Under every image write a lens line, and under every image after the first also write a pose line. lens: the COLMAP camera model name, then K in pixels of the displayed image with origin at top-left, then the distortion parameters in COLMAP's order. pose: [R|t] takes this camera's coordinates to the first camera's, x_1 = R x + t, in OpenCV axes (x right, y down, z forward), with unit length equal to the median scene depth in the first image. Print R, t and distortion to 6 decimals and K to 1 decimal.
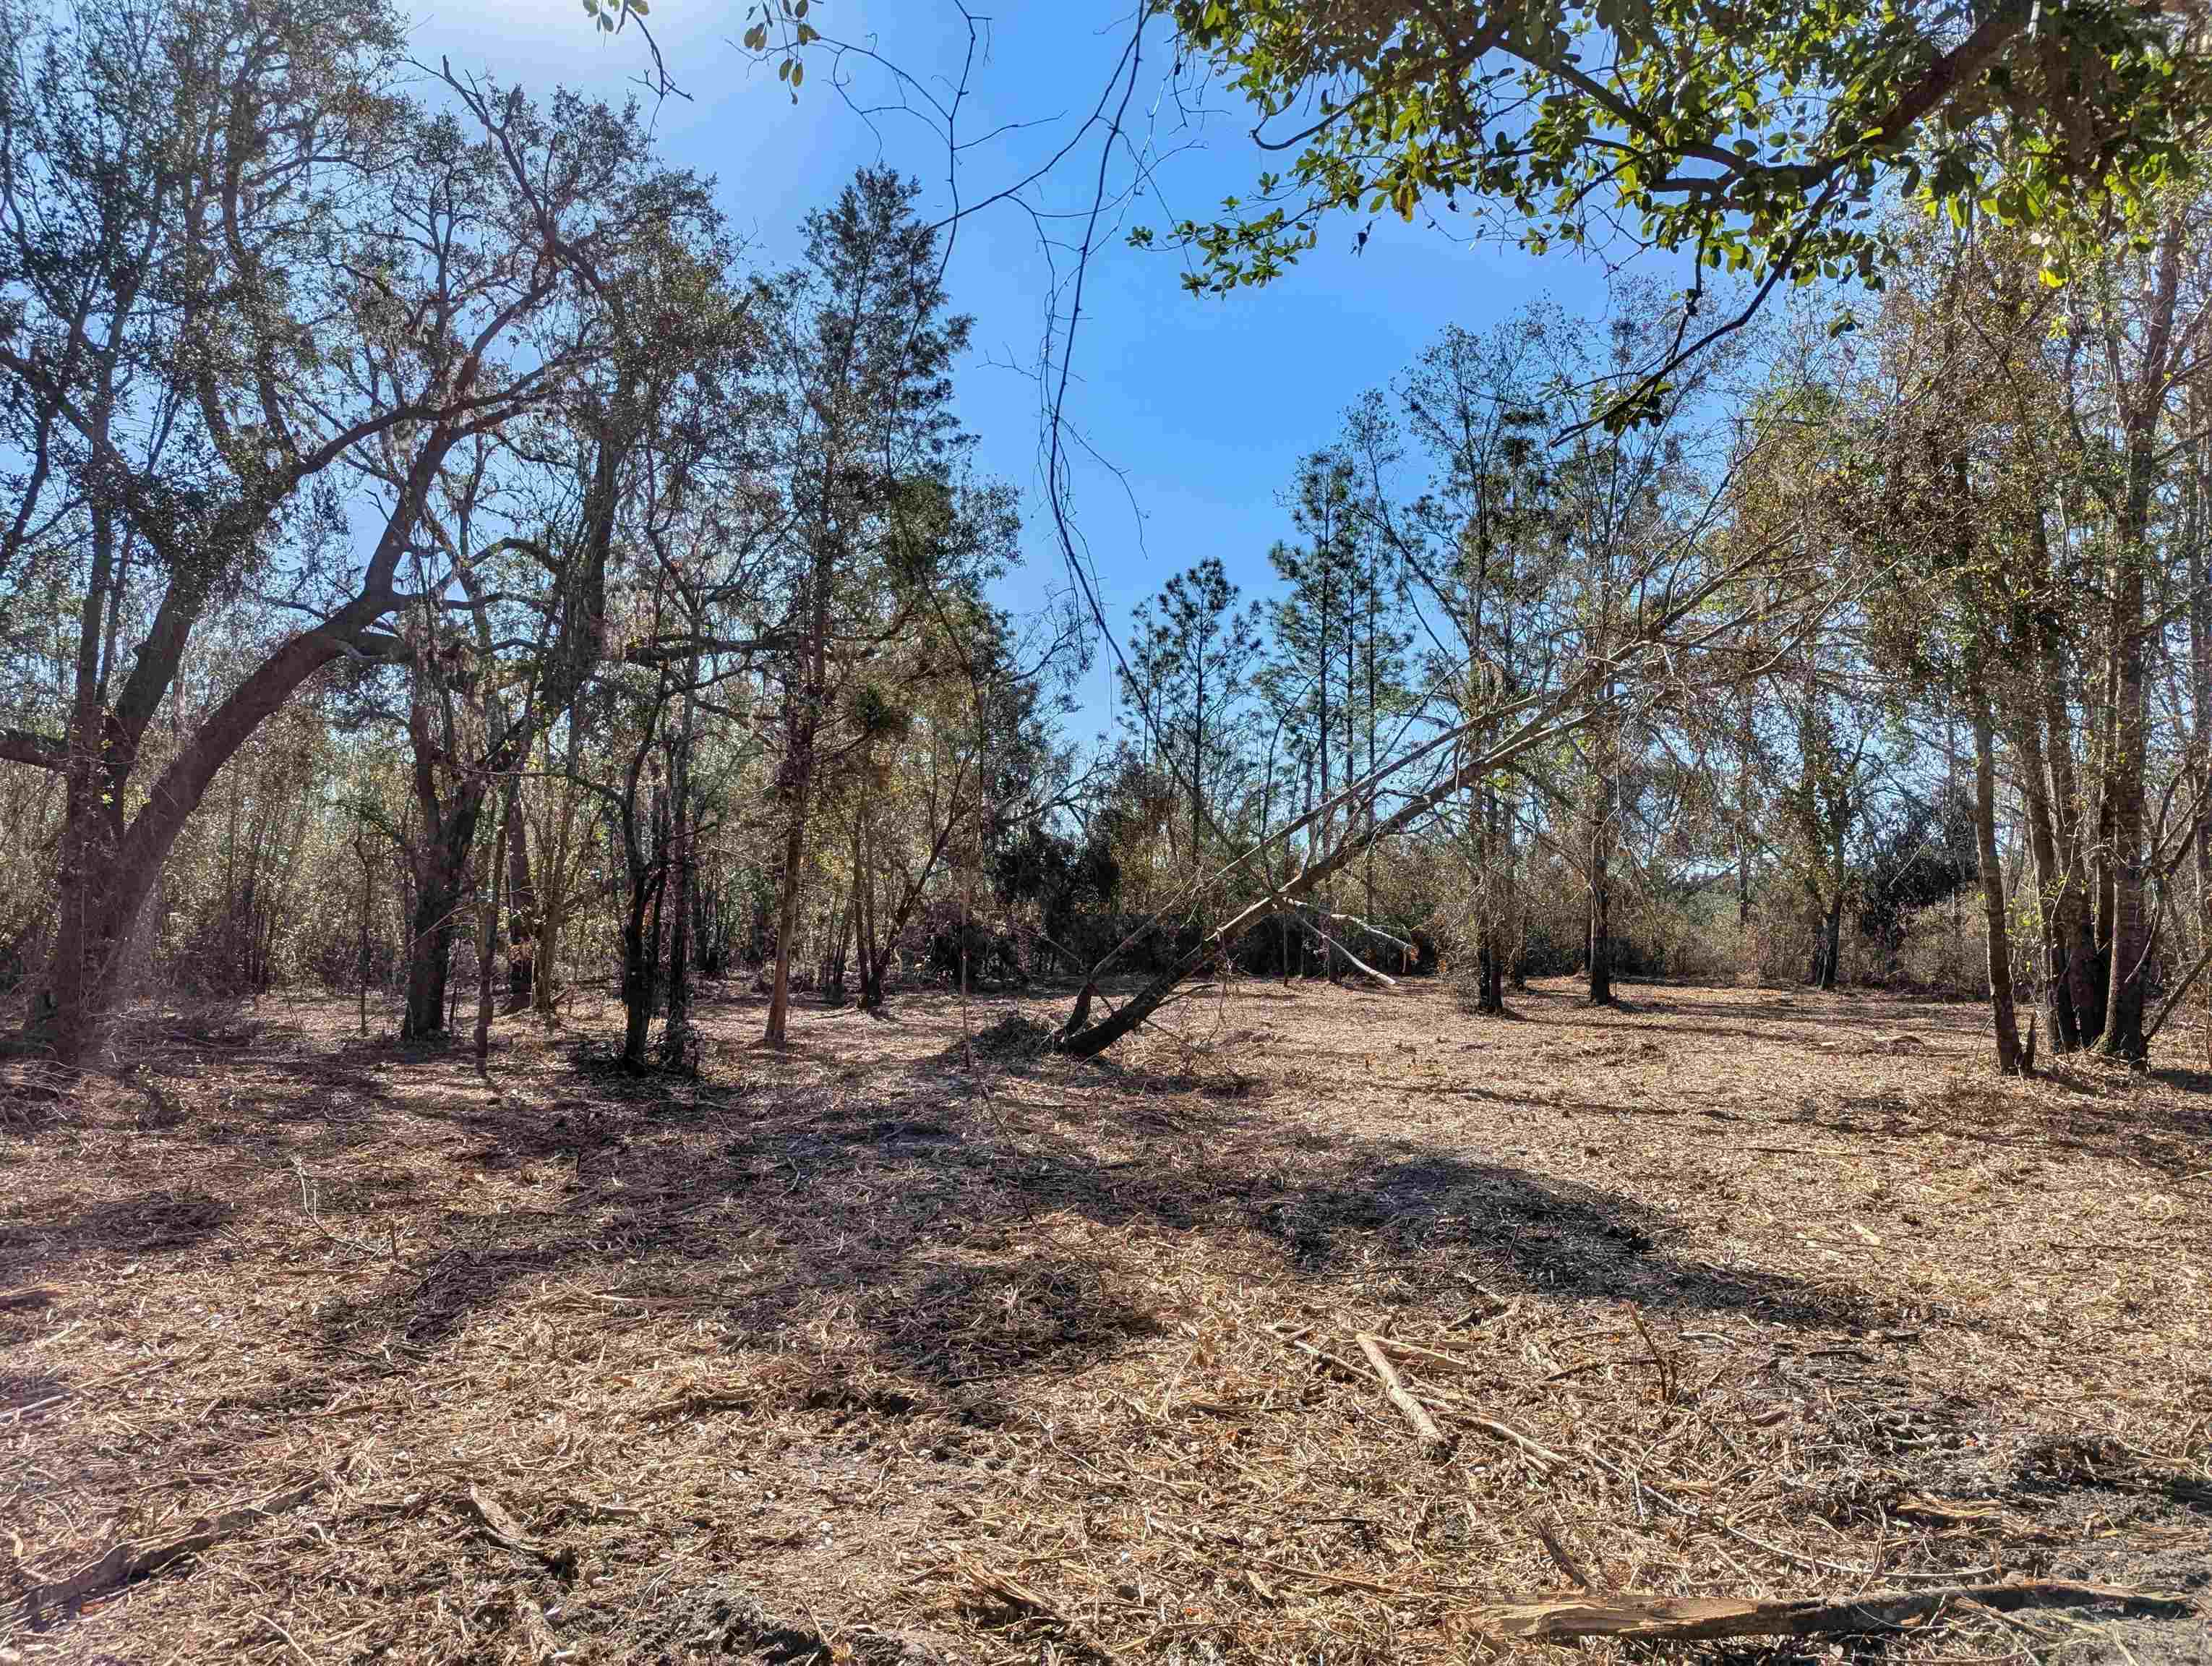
lens RADIAL K [[1507.0, 0, 1106.0], [0, 1507.0, 833.0], [0, 0, 1]] dist [-0.001832, -0.009343]
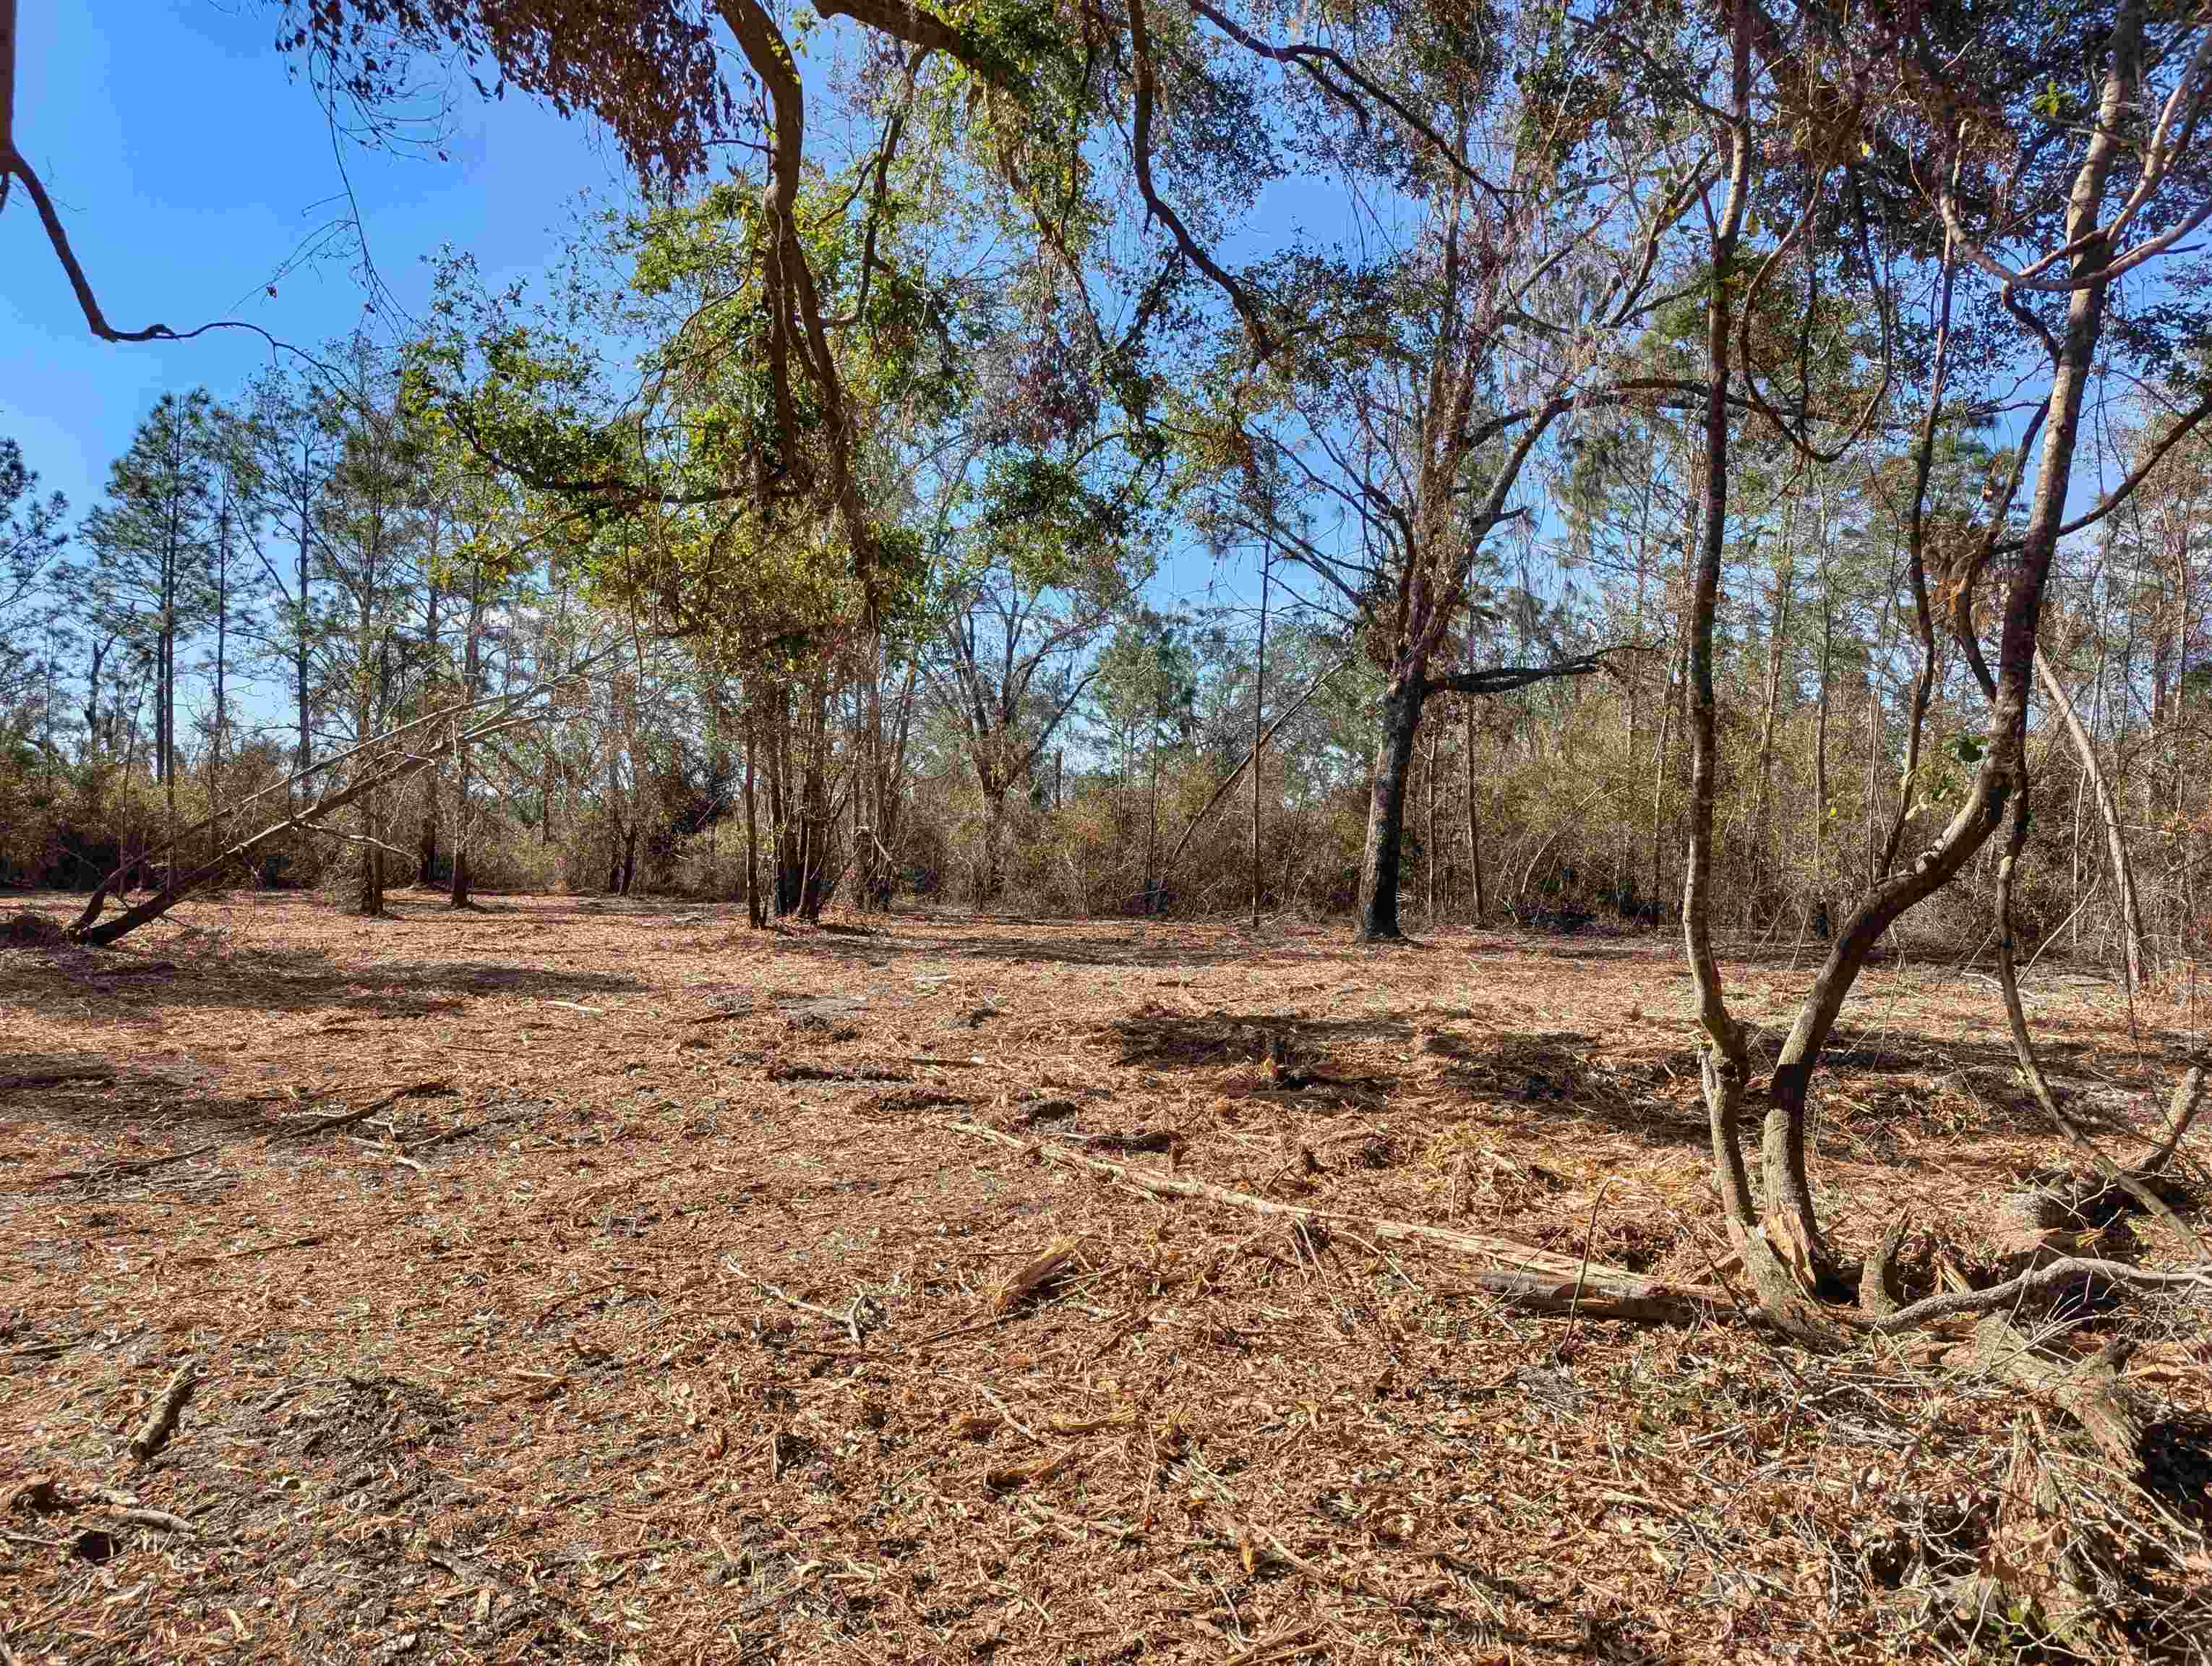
lens RADIAL K [[1507.0, 0, 1106.0], [0, 1507.0, 833.0], [0, 0, 1]] dist [-0.001832, -0.009343]
pose [[0.712321, 0.019634, 0.701579, -0.103462], [-0.057291, 0.997899, 0.030241, -0.010030], [-0.699511, -0.061736, 0.711950, -0.161581]]
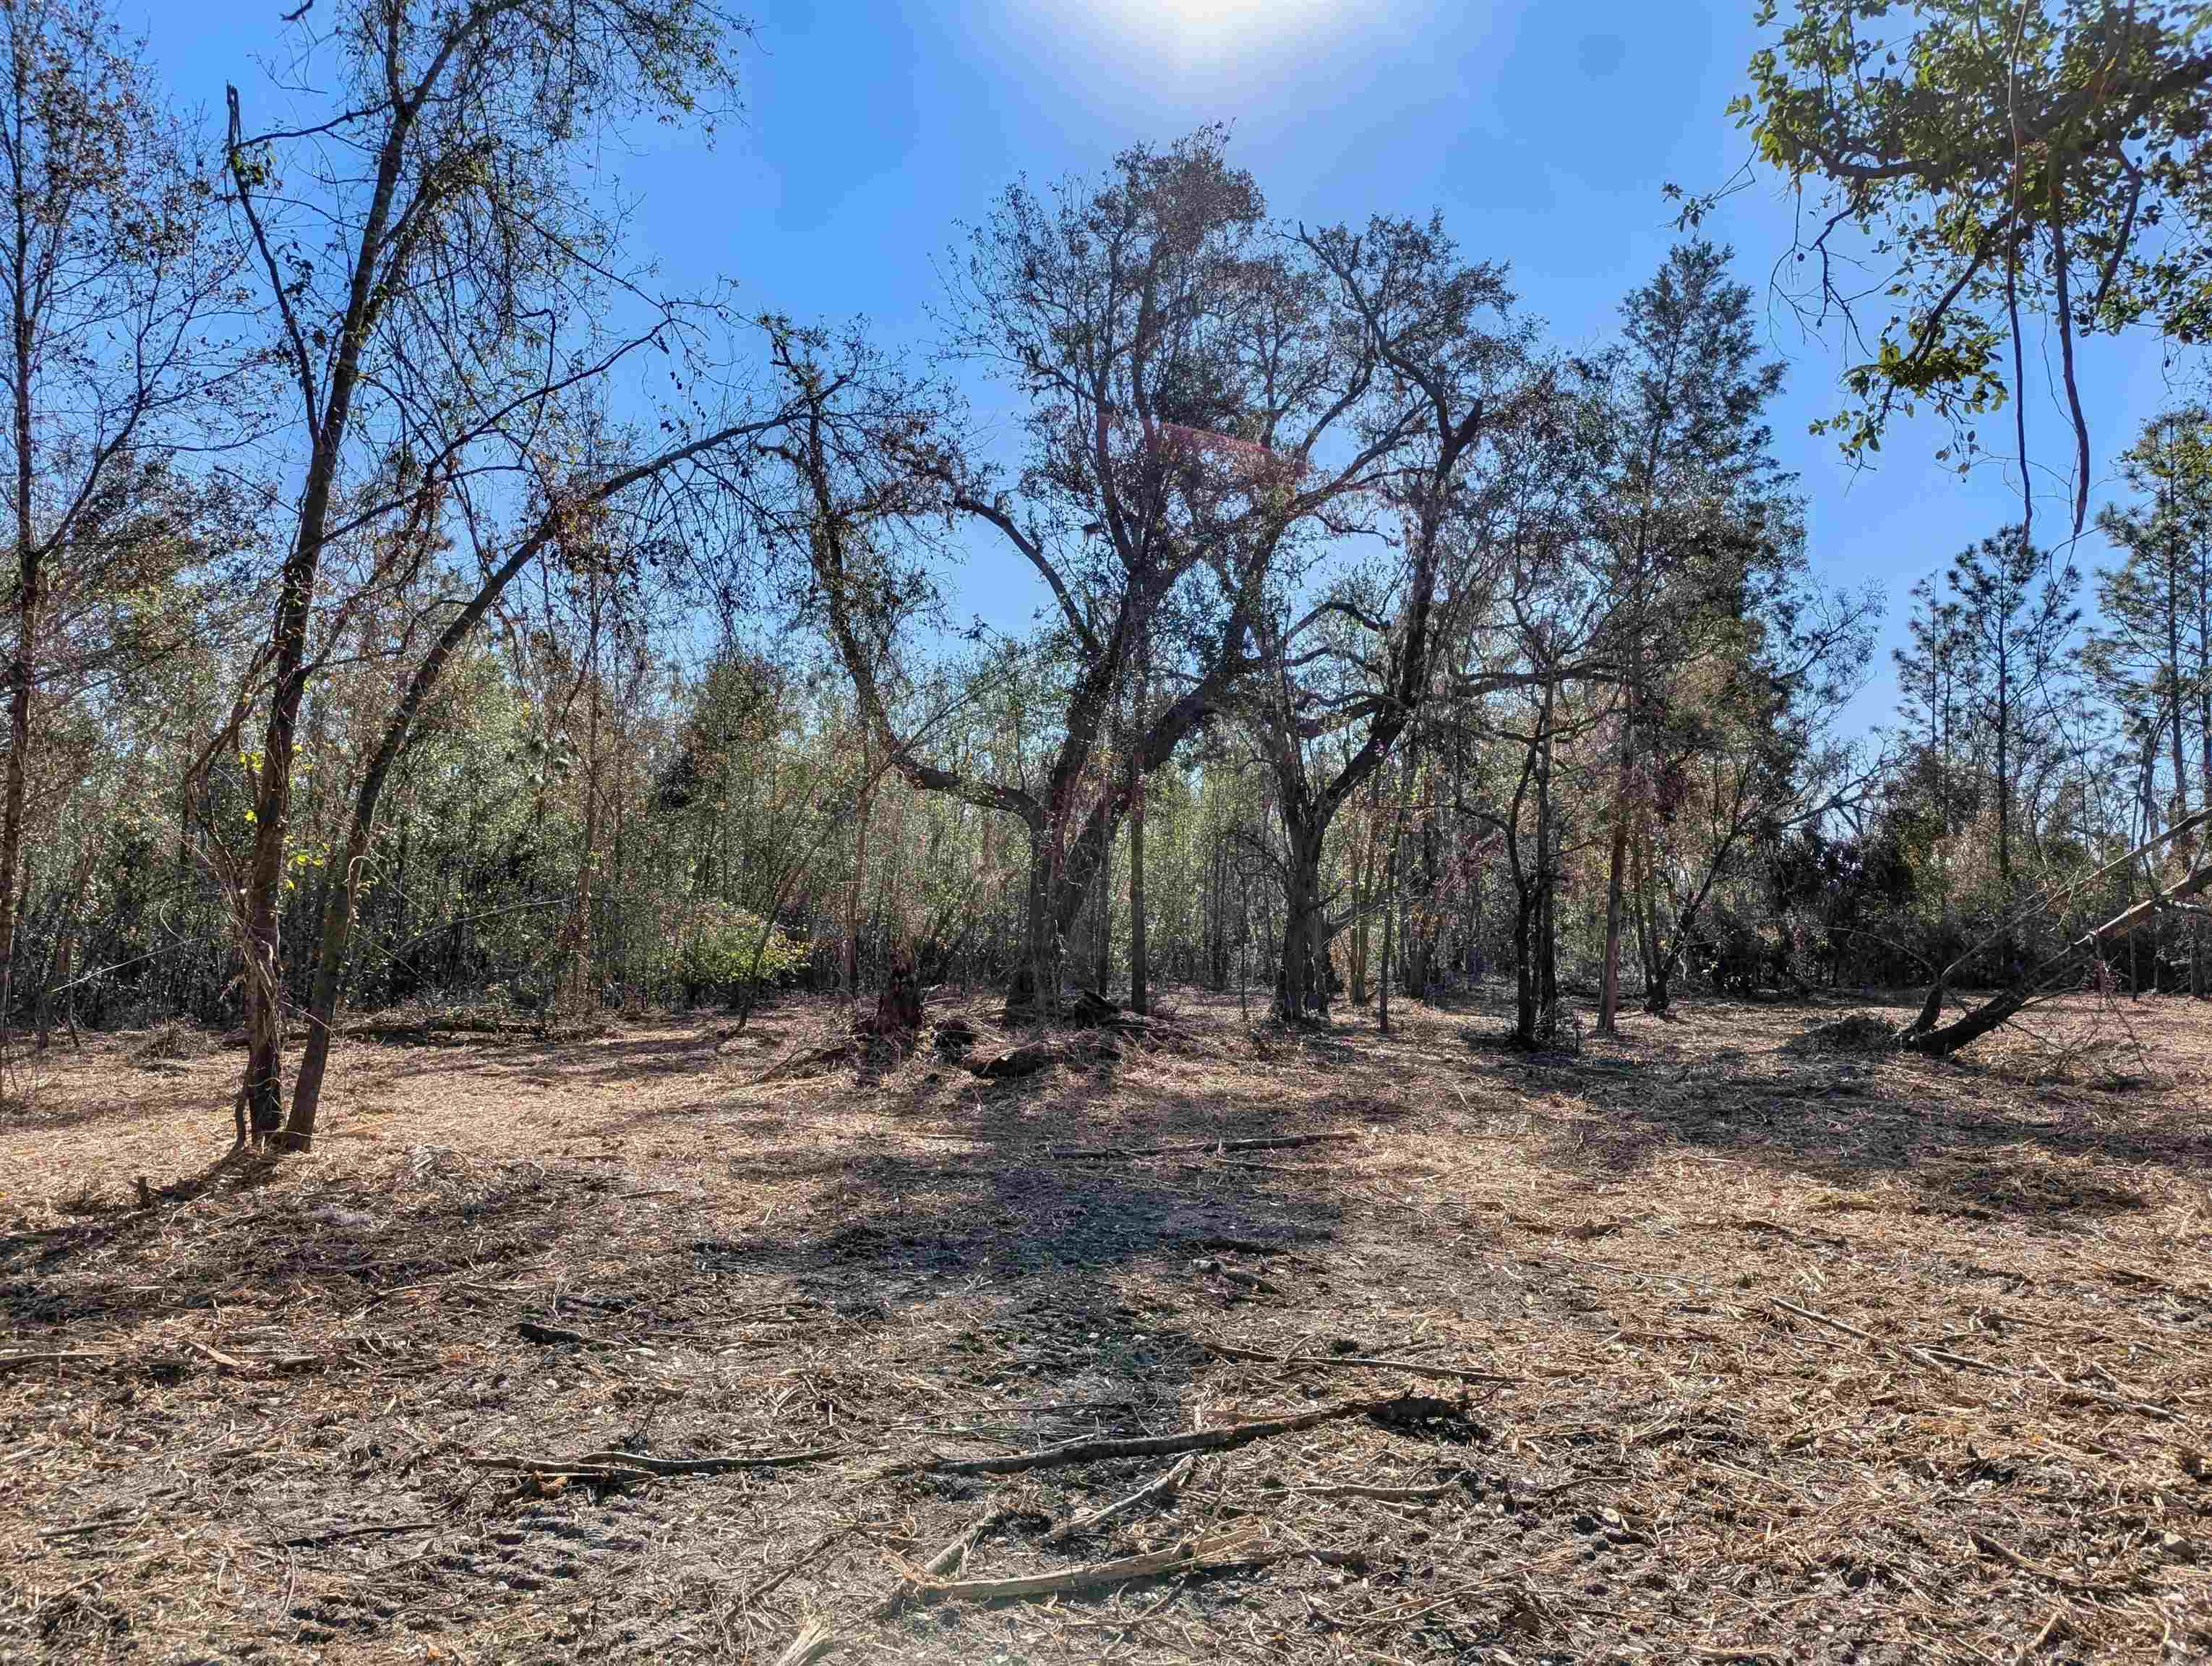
lens RADIAL K [[1507.0, 0, 1106.0], [0, 1507.0, 833.0], [0, 0, 1]] dist [-0.001832, -0.009343]
pose [[0.890734, -0.035737, -0.453117, -0.018249], [0.032096, 0.999361, -0.015725, -0.002785], [0.453390, -0.000537, 0.891312, -0.067787]]
